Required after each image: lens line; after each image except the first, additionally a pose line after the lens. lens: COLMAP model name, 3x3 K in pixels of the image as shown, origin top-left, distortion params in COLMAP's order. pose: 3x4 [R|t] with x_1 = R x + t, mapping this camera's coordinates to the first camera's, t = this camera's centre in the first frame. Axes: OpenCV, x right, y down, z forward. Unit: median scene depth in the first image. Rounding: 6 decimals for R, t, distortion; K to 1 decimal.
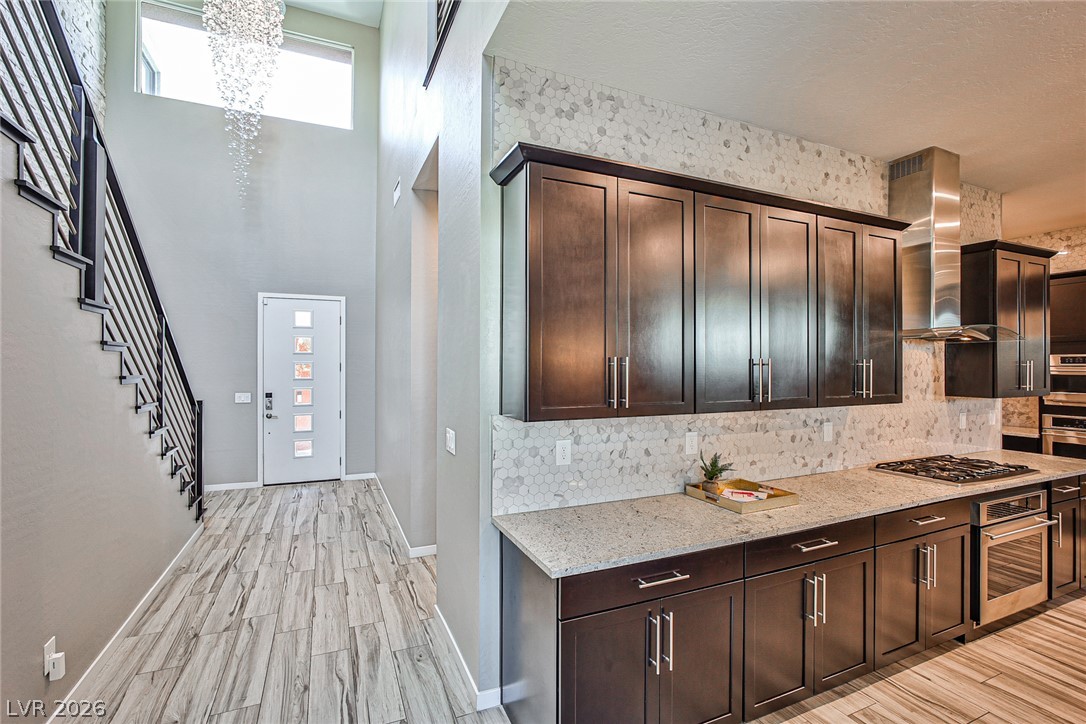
lens RADIAL K [[490.8, 0, 552.5], [0, 490.8, 362.8], [0, 0, 1]] dist [-0.028457, 0.011724]
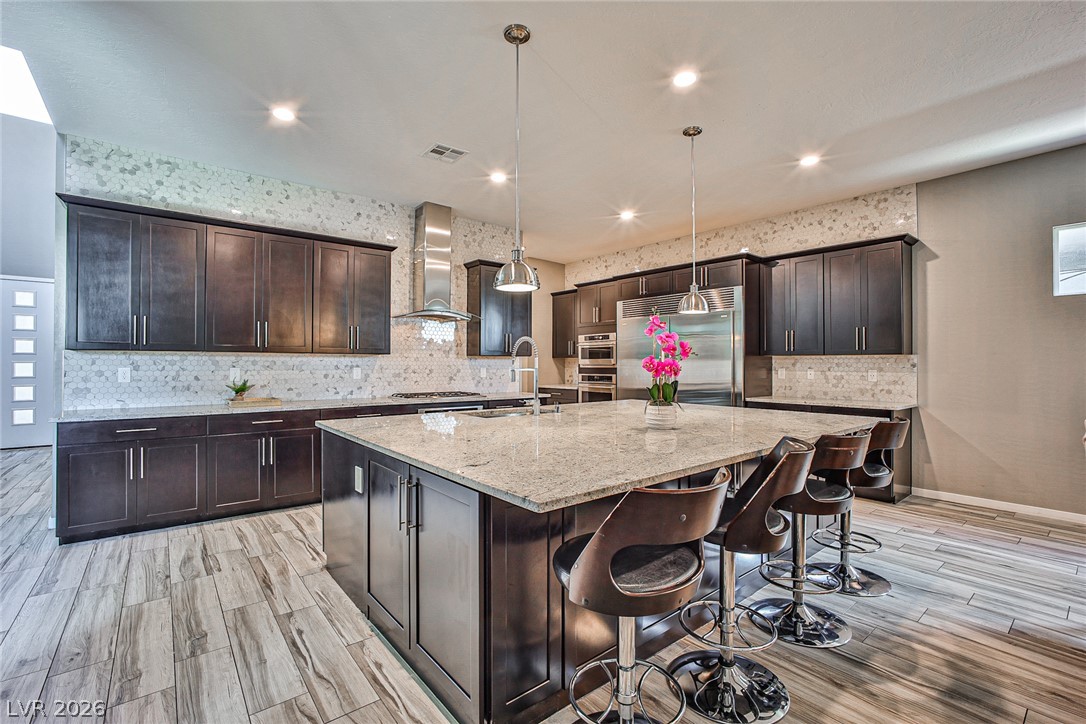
lens RADIAL K [[490.8, 0, 538.0], [0, 490.8, 358.9], [0, 0, 1]] dist [-0.028457, 0.011724]
pose [[0.966488, 0.004280, 0.256675, 0.732261], [-0.002994, 0.999981, -0.005402, 0.101372], [-0.256693, 0.004453, 0.966483, -0.724170]]
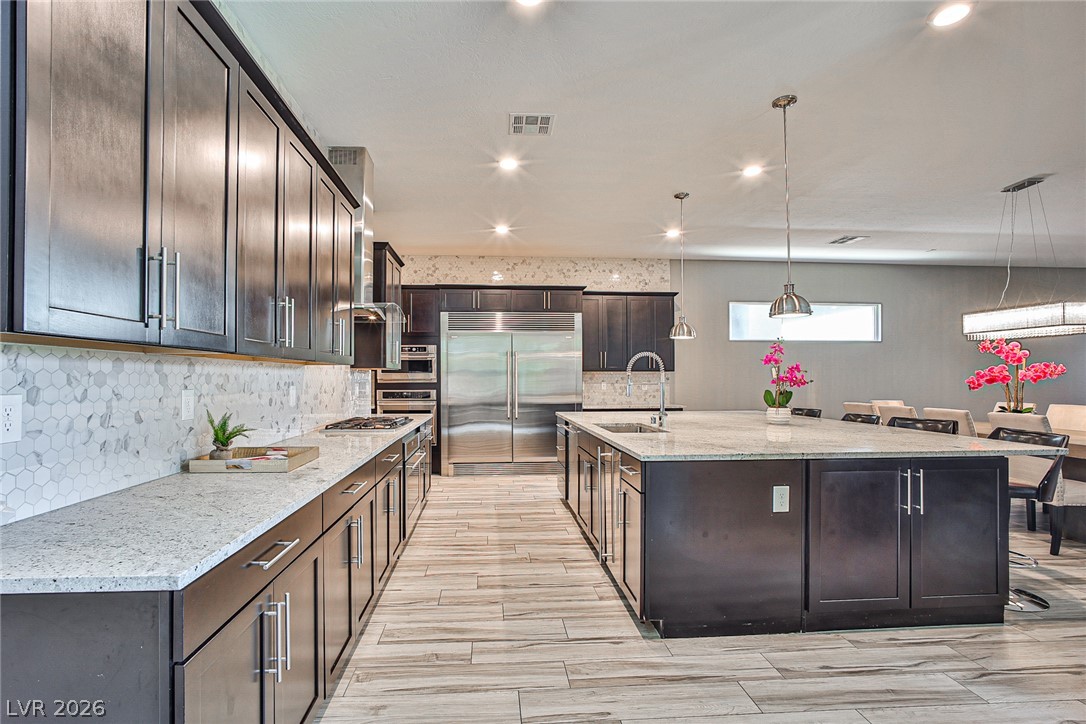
lens RADIAL K [[509.6, 0, 525.1], [0, 509.6, 374.3], [0, 0, 1]] dist [-0.029866, 0.011397]
pose [[0.337896, 0.006204, 0.941163, -0.223942], [-0.002347, 0.999981, -0.005749, 0.104930], [-0.941181, -0.000266, 0.337904, 0.228997]]
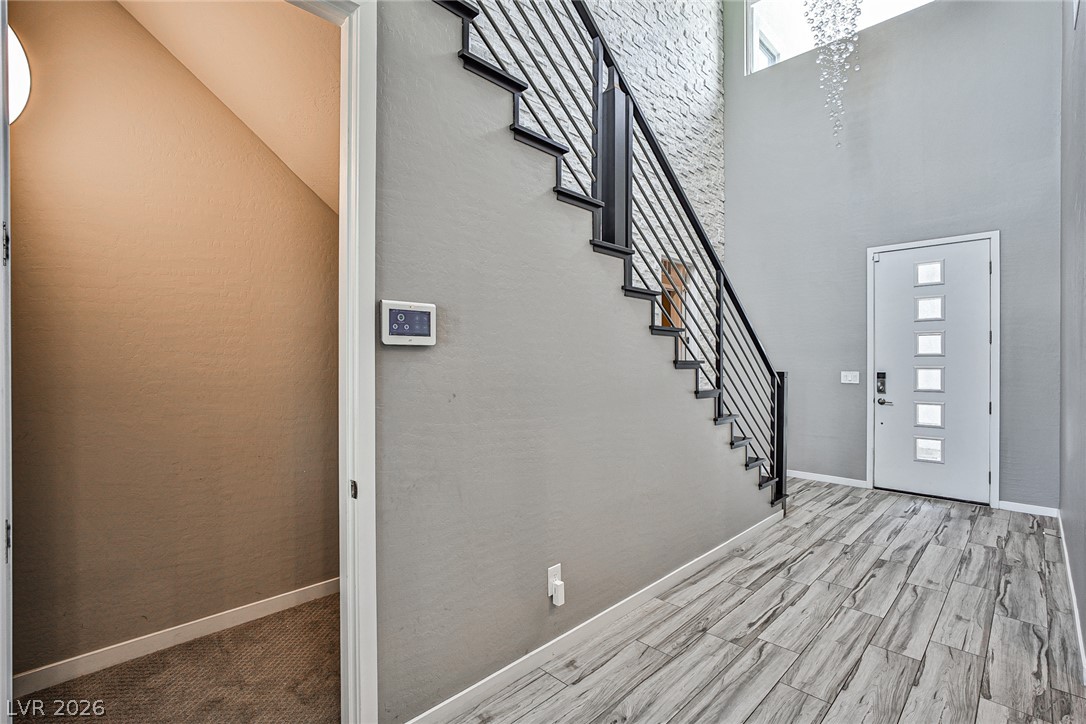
lens RADIAL K [[509.6, 0, 542.9], [0, 509.6, 366.2], [0, 0, 1]] dist [-0.029866, 0.011397]
pose [[0.349735, 0.004078, -0.936840, -0.012589], [0.003102, 0.999980, 0.005511, 0.088523], [0.936844, -0.004834, 0.349715, 0.384986]]
